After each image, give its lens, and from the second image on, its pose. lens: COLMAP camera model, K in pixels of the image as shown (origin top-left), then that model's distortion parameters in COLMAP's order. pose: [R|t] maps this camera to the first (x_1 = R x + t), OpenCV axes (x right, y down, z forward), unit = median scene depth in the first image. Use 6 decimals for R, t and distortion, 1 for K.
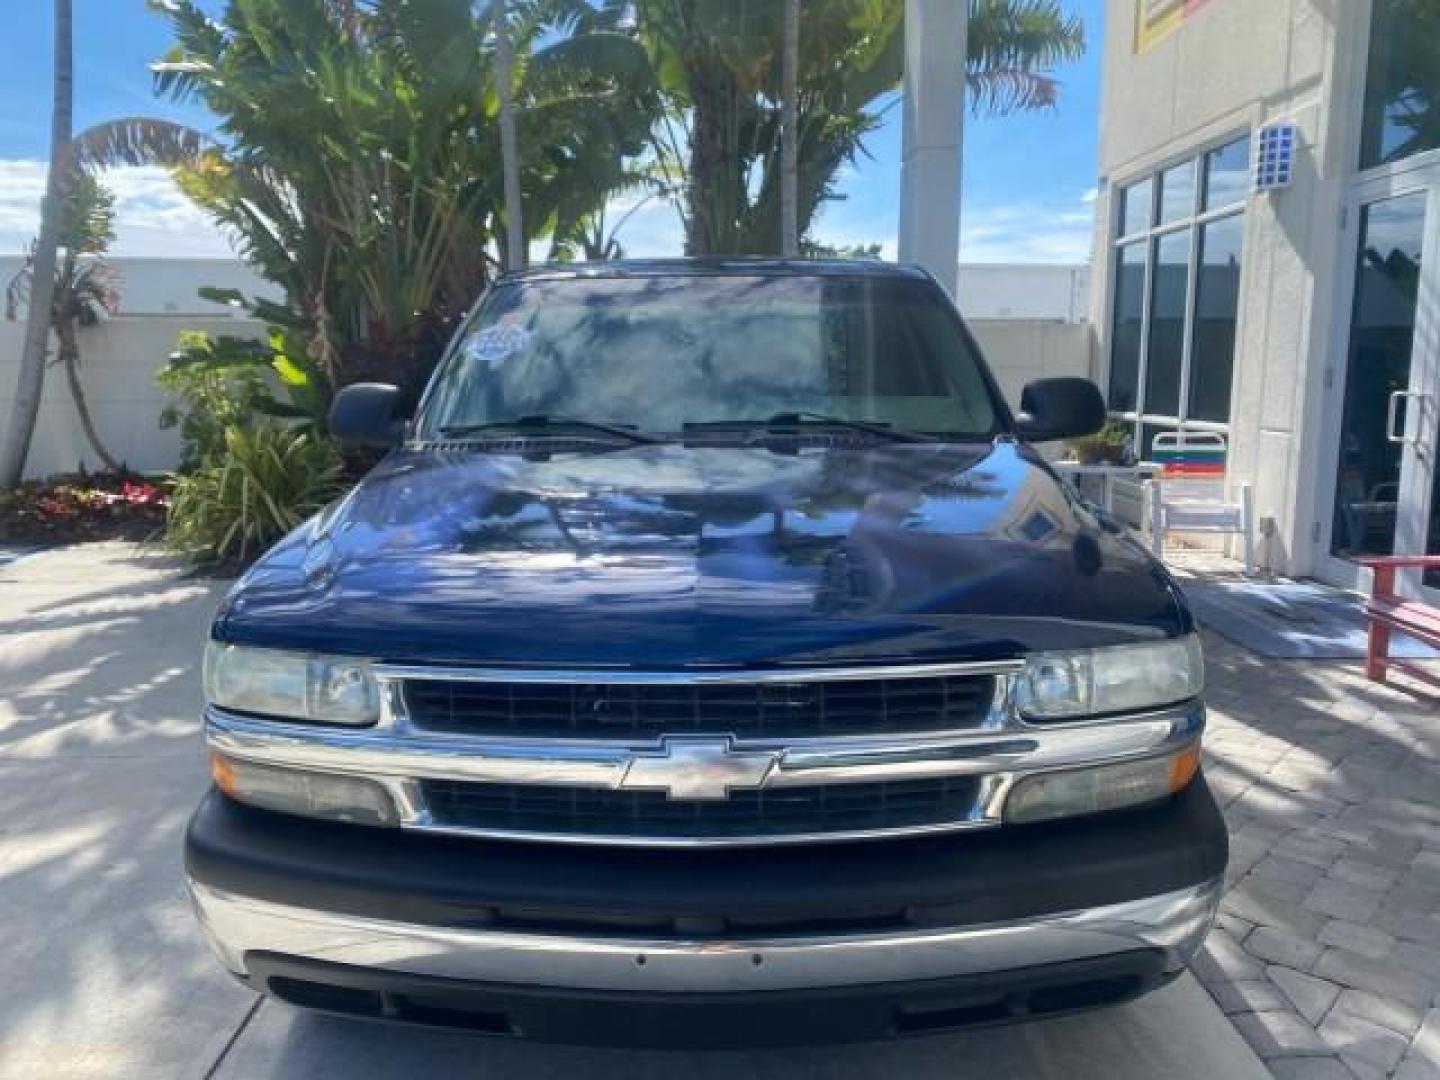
lens RADIAL K [[1104.9, 0, 713.2], [0, 1104.9, 537.7], [0, 0, 1]] dist [0.008592, -0.000397]
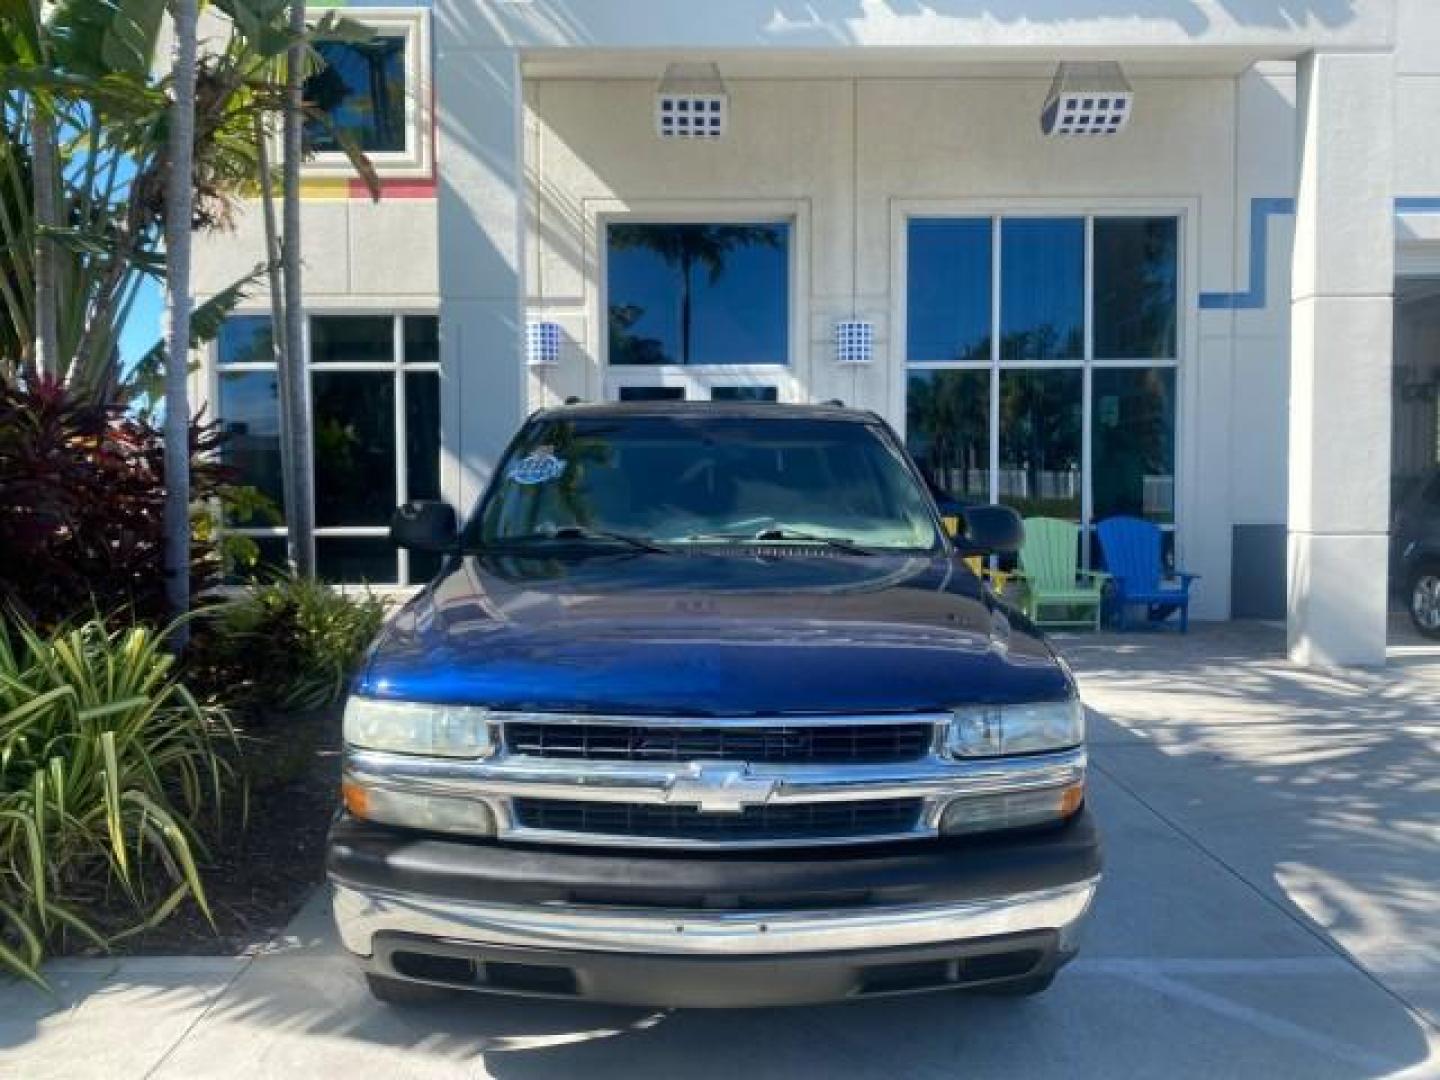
lens RADIAL K [[1100.8, 0, 726.6], [0, 1100.8, 536.2], [0, 0, 1]] dist [-0.000479, -0.002981]
pose [[-0.004978, -0.048120, 0.998829, -0.754855], [0.155680, 0.986626, 0.048308, -0.098781], [-0.987795, 0.155738, 0.002580, 0.633630]]
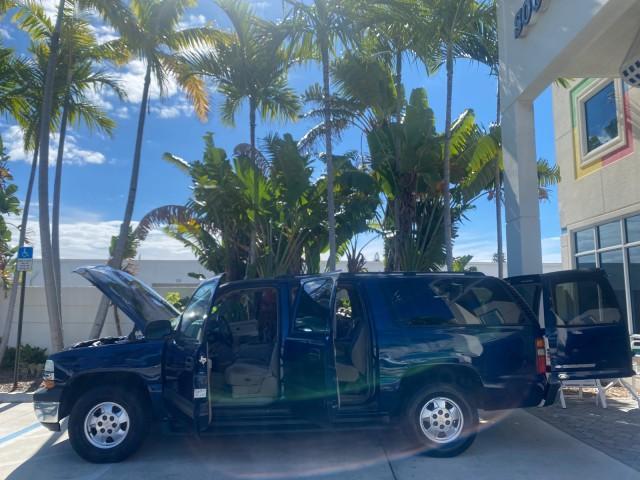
lens RADIAL K [[491.2, 0, 315.9], [0, 491.2, 238.3], [0, 0, 1]] dist [0.004209, 0.002213]
pose [[0.999916, 0.000948, -0.012925, -0.183014], [-0.004591, 0.958557, -0.284865, -0.007139], [0.012119, 0.284900, 0.958481, 0.004693]]
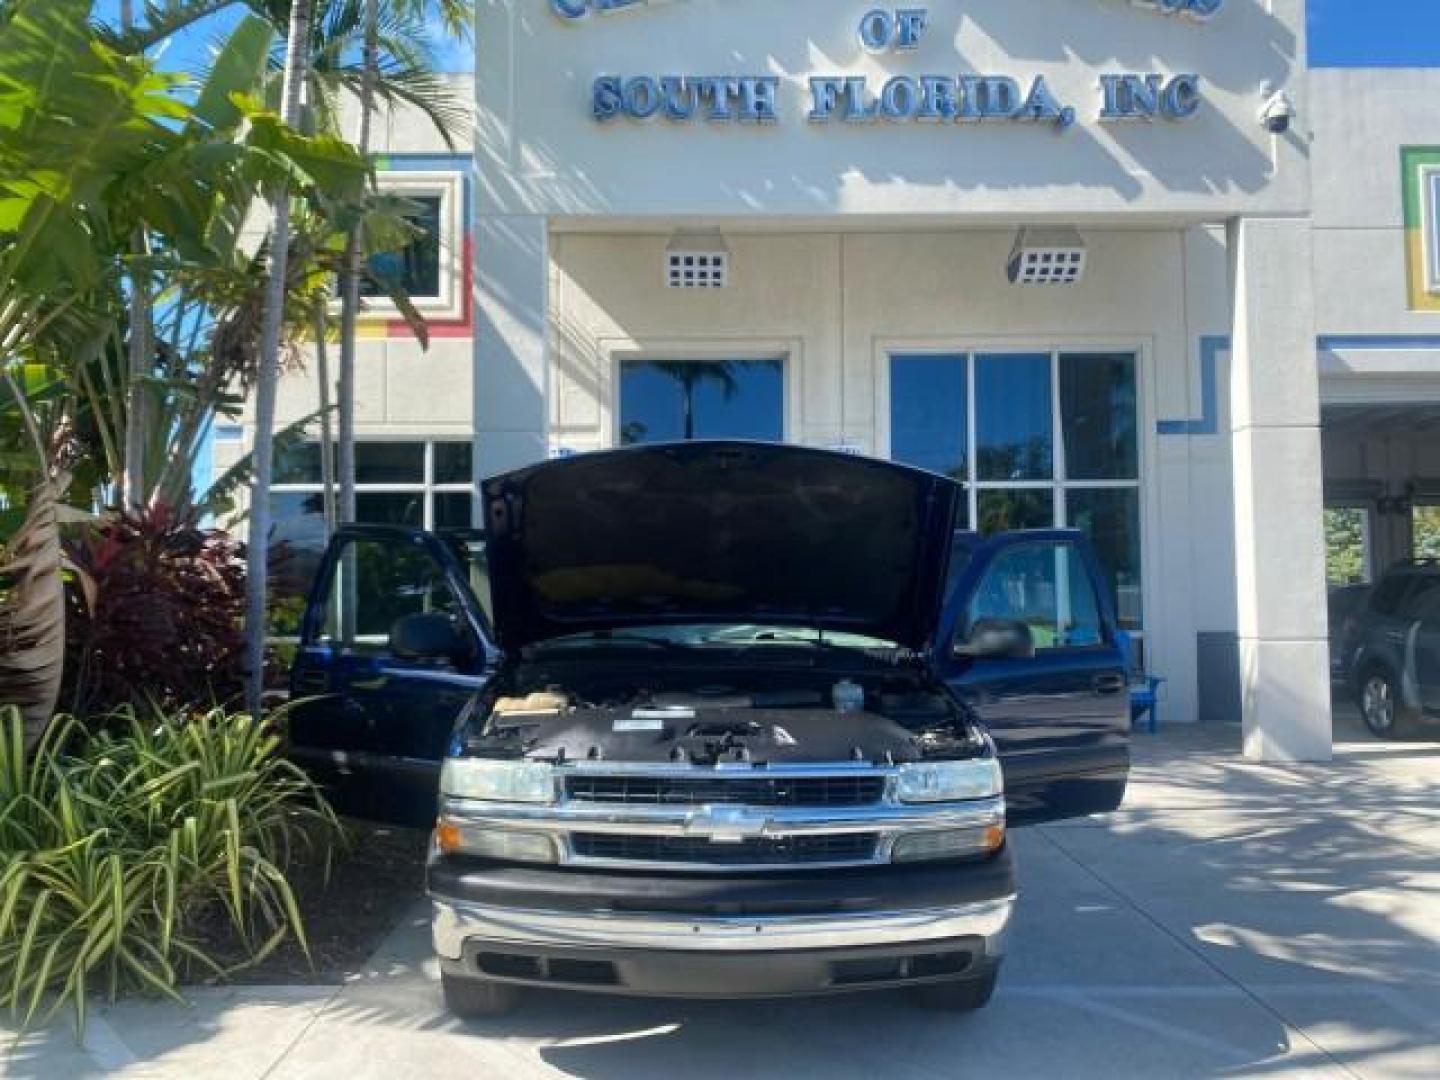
lens RADIAL K [[1098.5, 0, 729.6], [0, 1098.5, 536.3], [0, 0, 1]] dist [0.002612, -0.001682]
pose [[-0.007581, 0.051160, 0.998662, -0.850332], [0.157522, 0.986283, -0.049330, -0.100458], [-0.987486, 0.156937, -0.015536, 0.634937]]
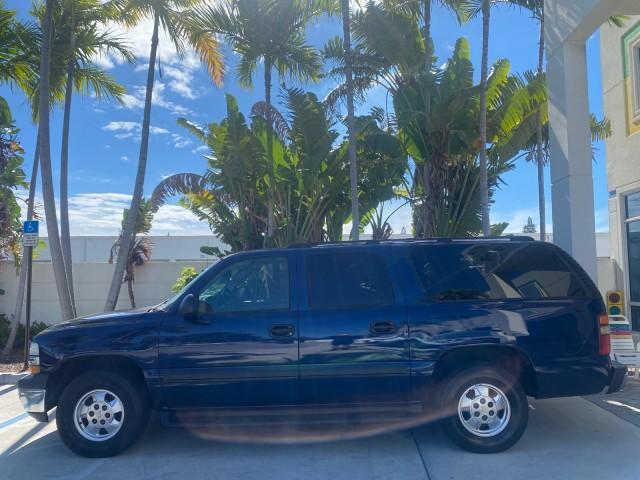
lens RADIAL K [[489.8, 0, 318.4], [0, 489.8, 238.3], [0, 0, 1]] dist [0.002375, -0.003114]
pose [[0.997966, -0.013408, -0.062325, -0.175701], [-0.001731, 0.971571, -0.236744, -0.017504], [0.063728, 0.236370, 0.969571, 0.088731]]
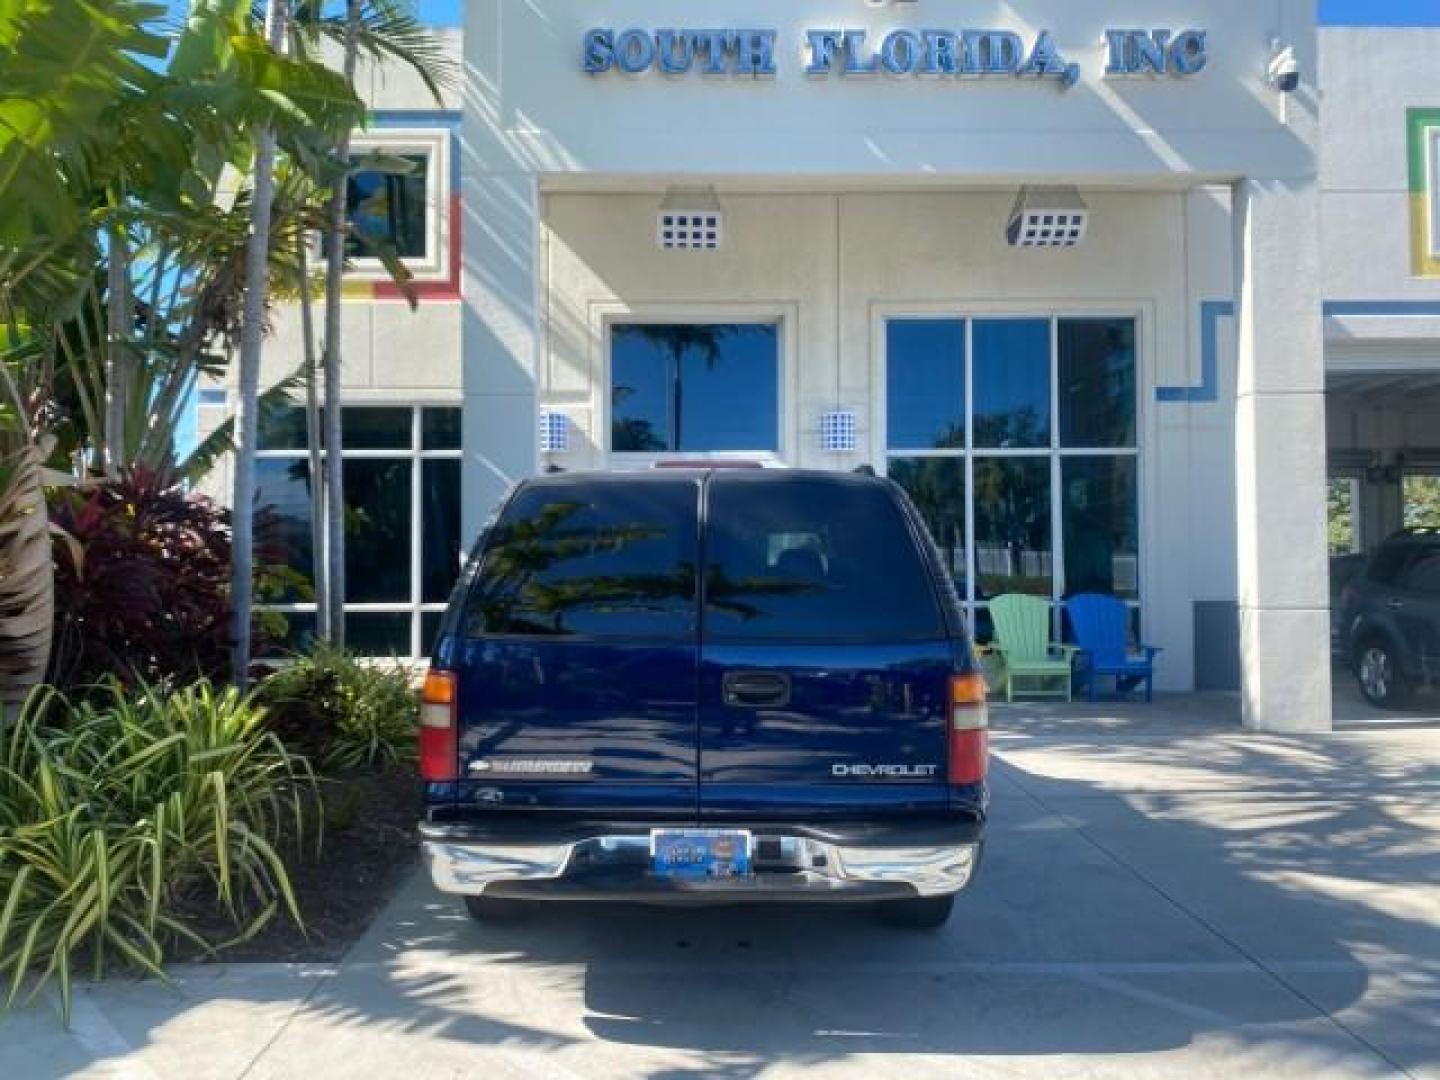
lens RADIAL K [[1100.8, 0, 726.6], [0, 1100.8, 536.2], [0, 0, 1]] dist [-0.000479, -0.002981]
pose [[-0.016771, 0.023226, 0.999590, -0.834317], [0.156003, 0.987547, -0.020328, -0.100653], [-0.987614, 0.155598, -0.020186, 0.642181]]
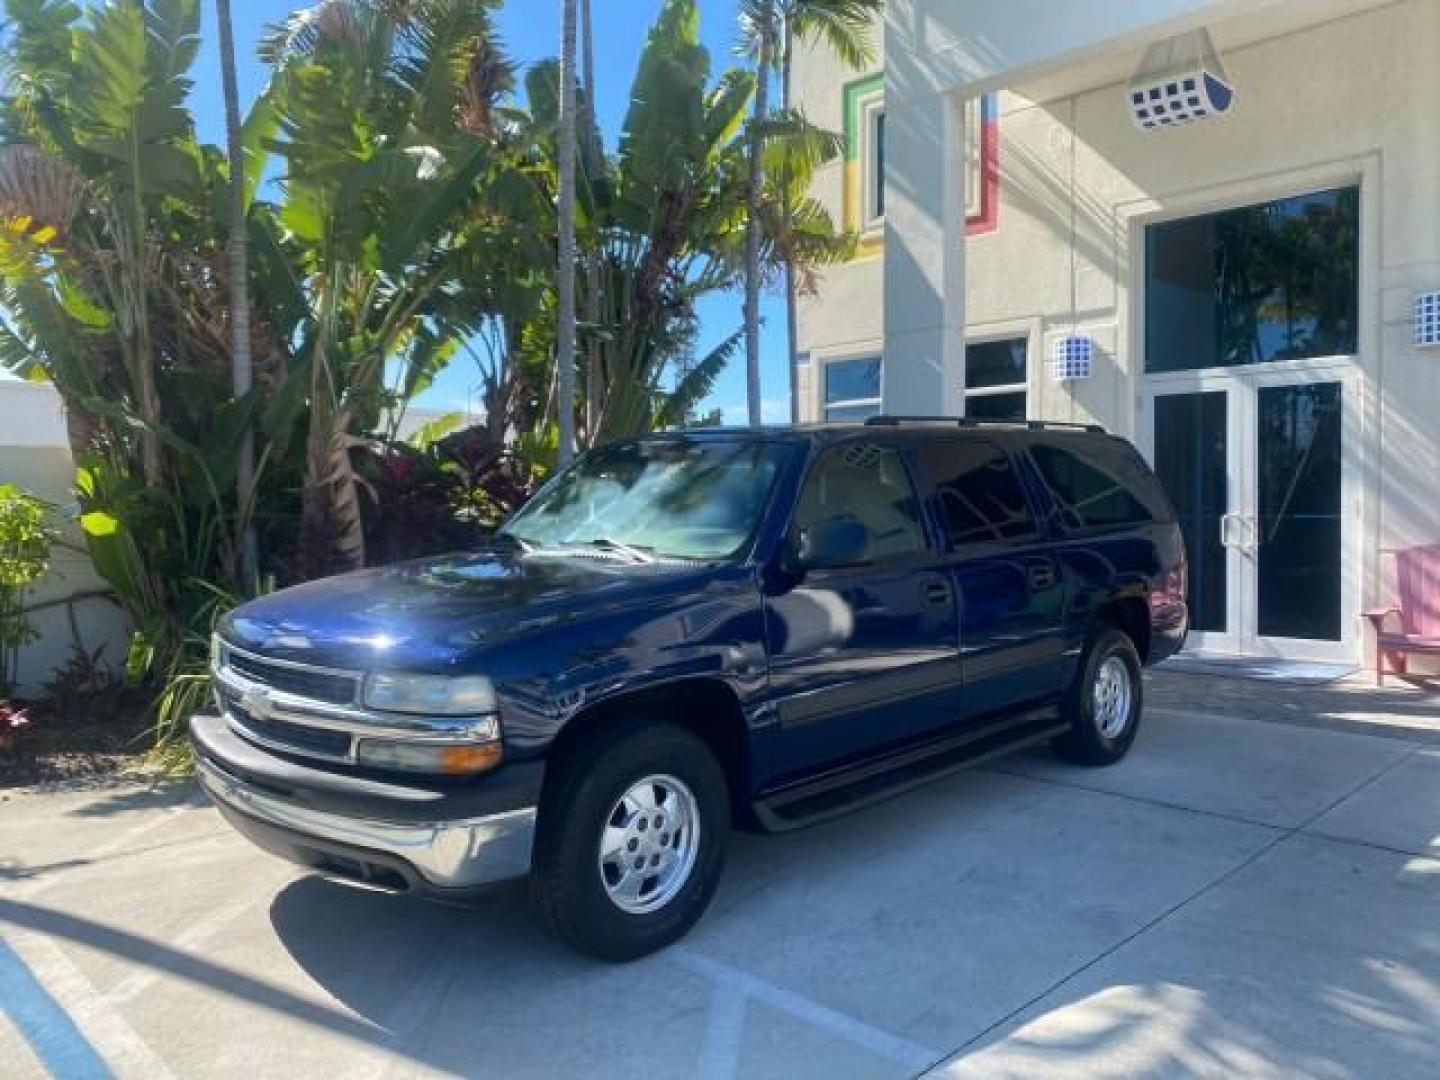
lens RADIAL K [[1098.4, 0, 719.5], [0, 1098.4, 533.0], [0, 0, 1]] dist [-0.006498, -0.002429]
pose [[0.717612, -0.021115, 0.696123, -0.657735], [0.112933, 0.989839, -0.086396, -0.035379], [-0.687226, 0.140614, 0.712705, 0.259690]]
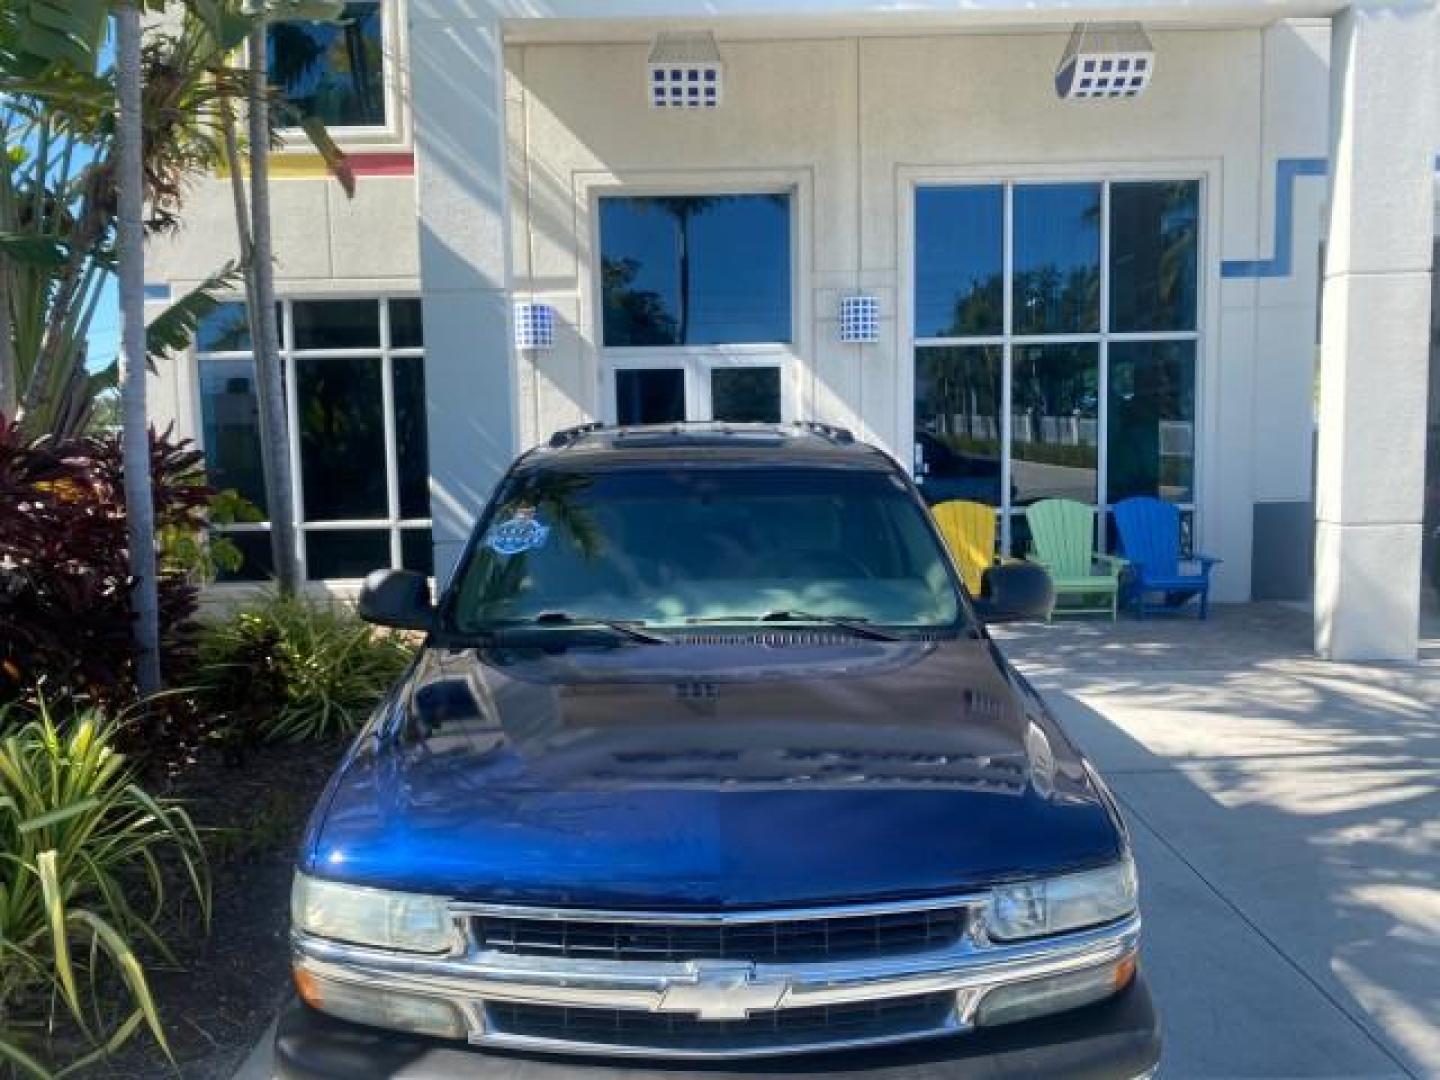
lens RADIAL K [[1100.8, 0, 726.6], [0, 1100.8, 536.2], [0, 0, 1]] dist [-0.000479, -0.002981]
pose [[-0.002242, -0.098167, 0.995167, -0.712597], [0.170706, 0.980525, 0.097107, -0.139845], [-0.985319, 0.170099, 0.014559, 0.625278]]
